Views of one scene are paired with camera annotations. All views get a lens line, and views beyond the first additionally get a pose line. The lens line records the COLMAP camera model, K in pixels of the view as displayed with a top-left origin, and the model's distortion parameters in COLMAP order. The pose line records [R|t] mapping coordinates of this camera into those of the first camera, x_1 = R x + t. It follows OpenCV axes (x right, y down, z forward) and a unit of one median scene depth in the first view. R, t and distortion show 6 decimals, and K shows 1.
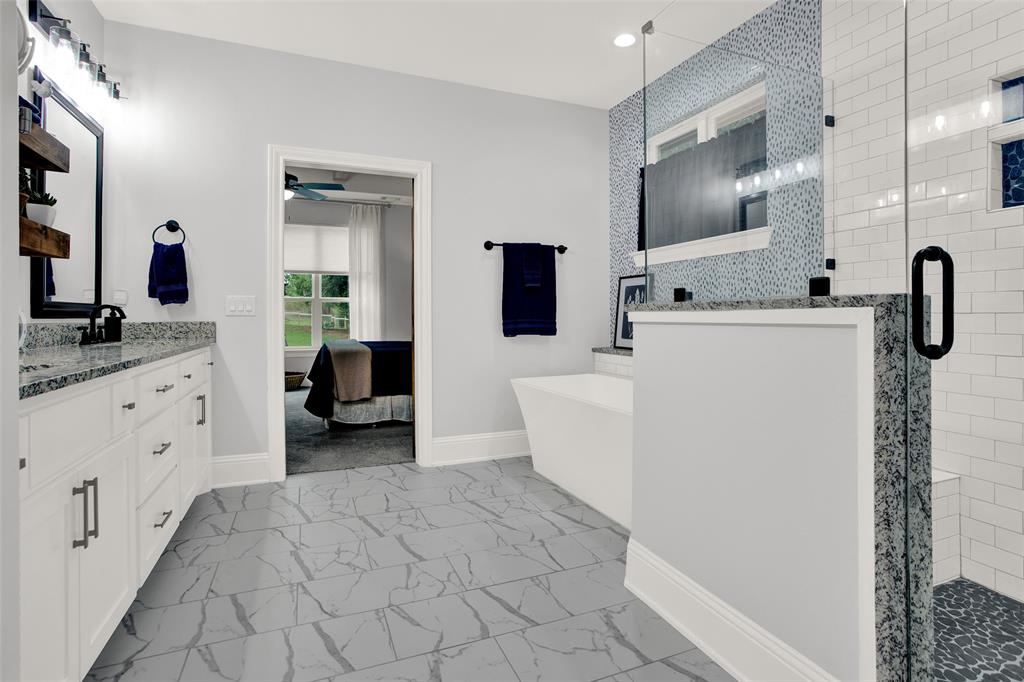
lens RADIAL K [[503.9, 0, 518.0], [0, 503.9, 324.4], [0, 0, 1]] dist [-0.070959, 0.030683]
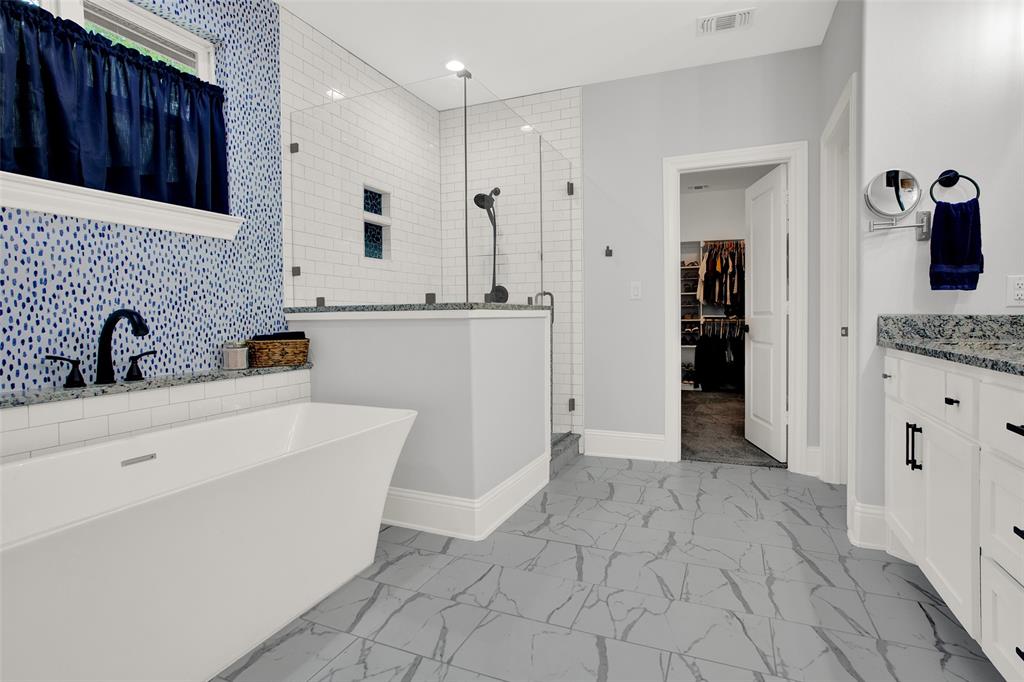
lens RADIAL K [[503.9, 0, 518.0], [0, 503.9, 324.4], [0, 0, 1]] dist [-0.070959, 0.030683]
pose [[-0.691870, 0.005907, 0.721998, -0.740108], [0.026527, 0.999499, 0.017242, -0.003757], [-0.721535, 0.031082, -0.691680, 1.838070]]
